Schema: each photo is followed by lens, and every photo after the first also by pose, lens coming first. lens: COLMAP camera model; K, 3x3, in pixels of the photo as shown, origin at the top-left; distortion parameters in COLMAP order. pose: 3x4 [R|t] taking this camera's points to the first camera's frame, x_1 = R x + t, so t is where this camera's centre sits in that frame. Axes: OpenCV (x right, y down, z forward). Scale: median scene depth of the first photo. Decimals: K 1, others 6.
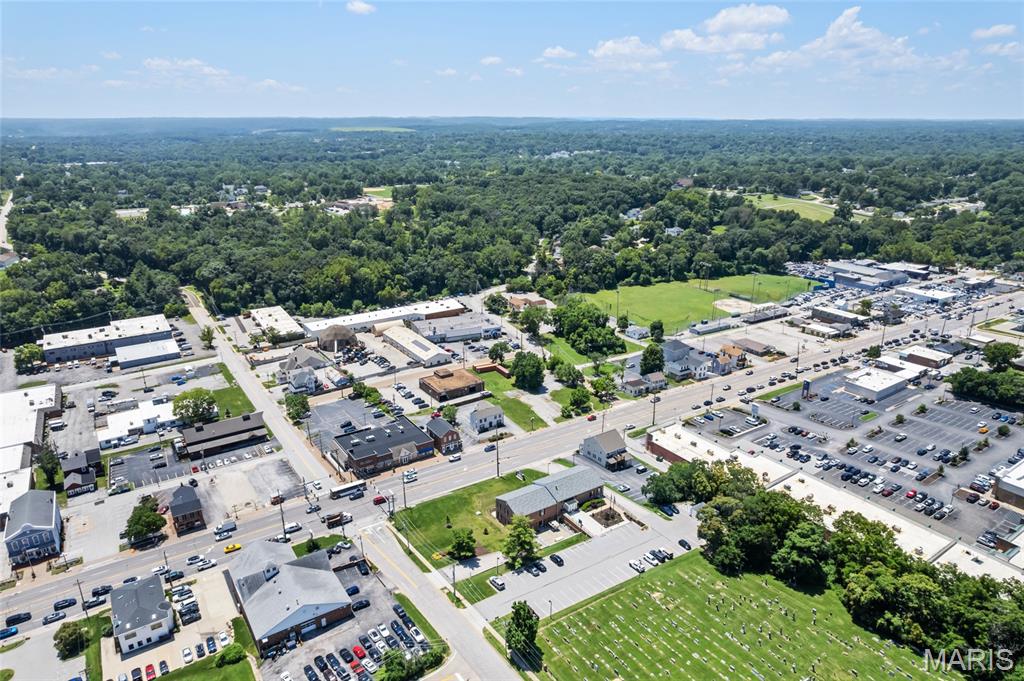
lens RADIAL K [[654.3, 0, 509.6], [0, 654.3, 341.4], [0, 0, 1]] dist [-0.067462, 0.057004]
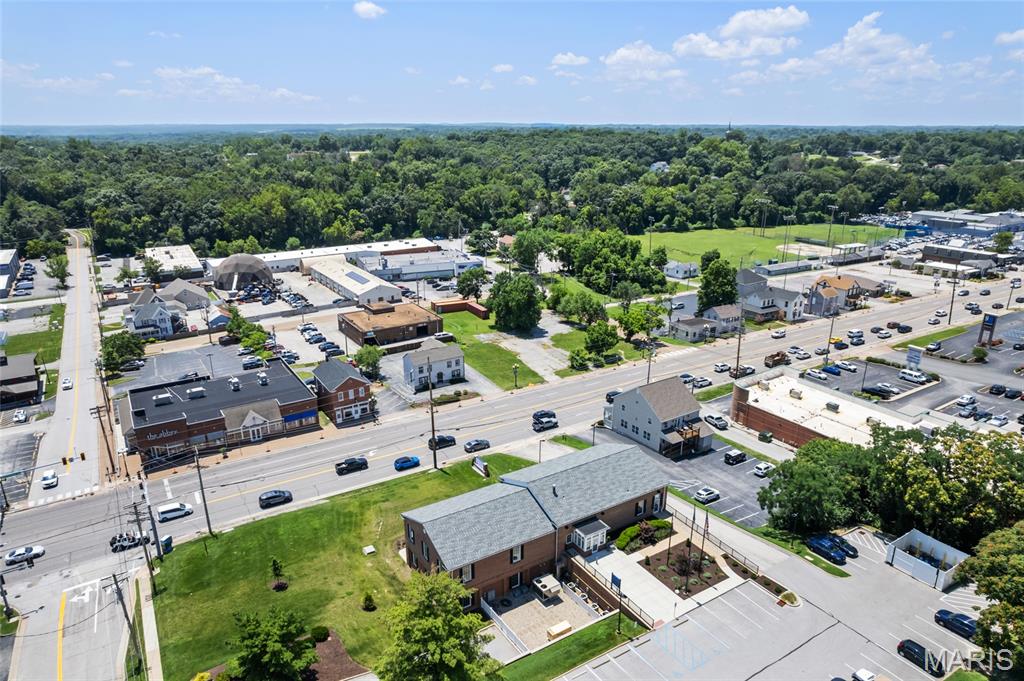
lens RADIAL K [[654.3, 0, 509.6], [0, 654.3, 341.4], [0, 0, 1]] dist [-0.067462, 0.057004]
pose [[0.999864, 0.005481, -0.015545, 0.030817], [-0.005711, 0.999875, -0.014737, 0.085302], [0.015462, 0.014823, 0.999771, 0.368164]]
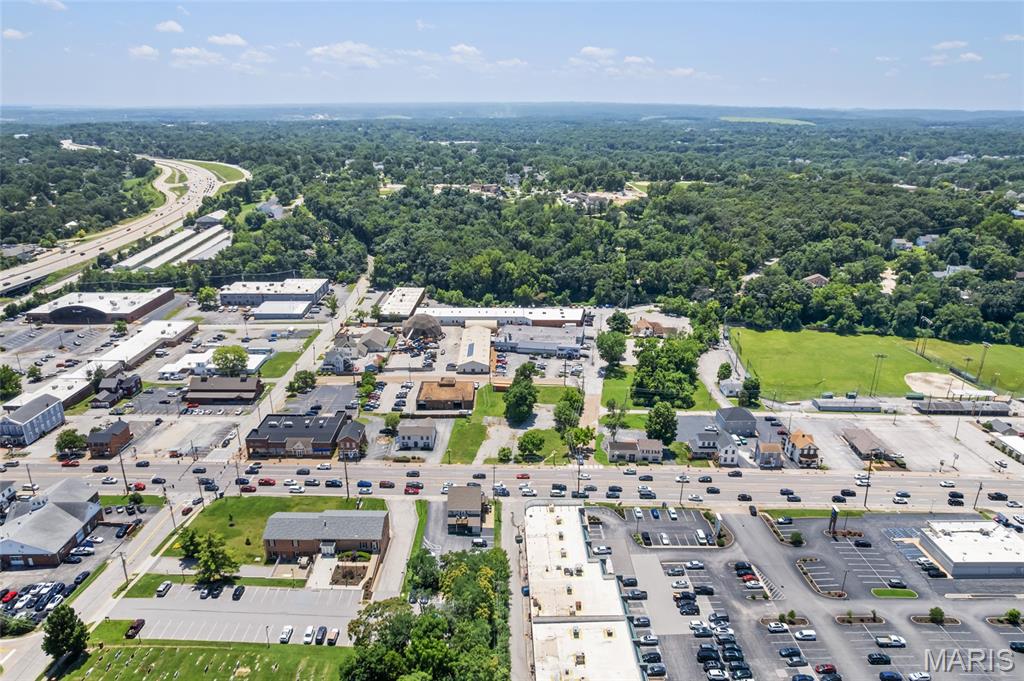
lens RADIAL K [[680.3, 0, 512.0], [0, 680.3, 340.5], [0, 0, 1]] dist [-0.063976, 0.054342]
pose [[0.838750, 0.186984, -0.511405, 0.445339], [-0.185772, 0.981106, 0.054038, -0.076172], [0.511847, 0.049680, 0.857639, 0.197016]]
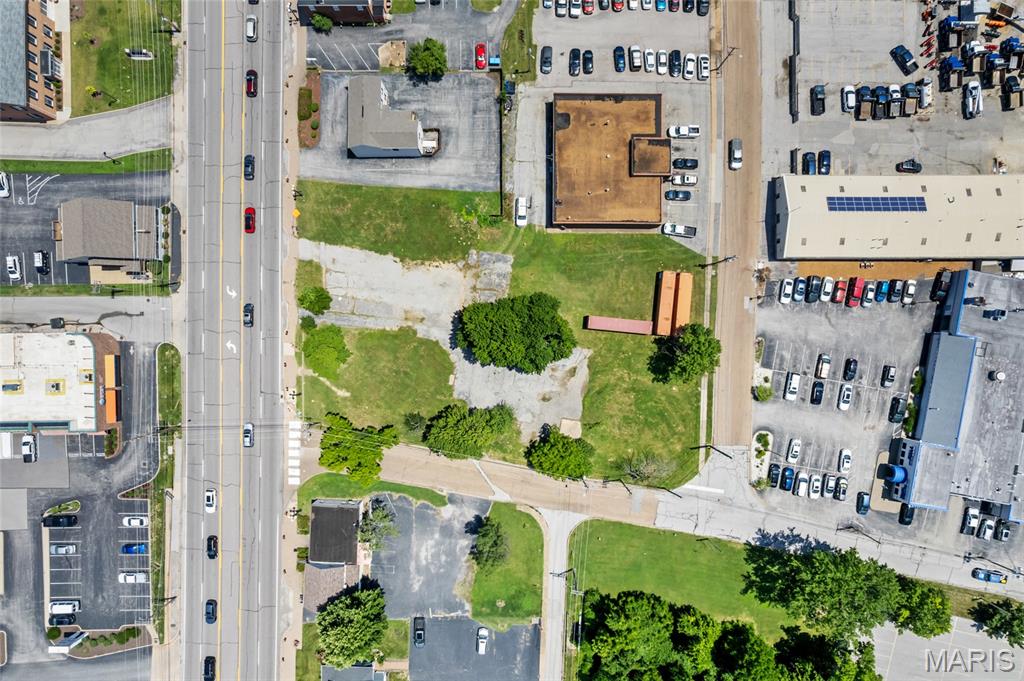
lens RADIAL K [[654.3, 0, 509.6], [0, 654.3, 341.4], [0, 0, 1]] dist [-0.067462, 0.057004]
pose [[-0.551595, 0.834086, 0.006603, 0.030726], [-0.269837, -0.185927, 0.944785, -0.293856], [0.789260, 0.519357, 0.327624, 0.828163]]
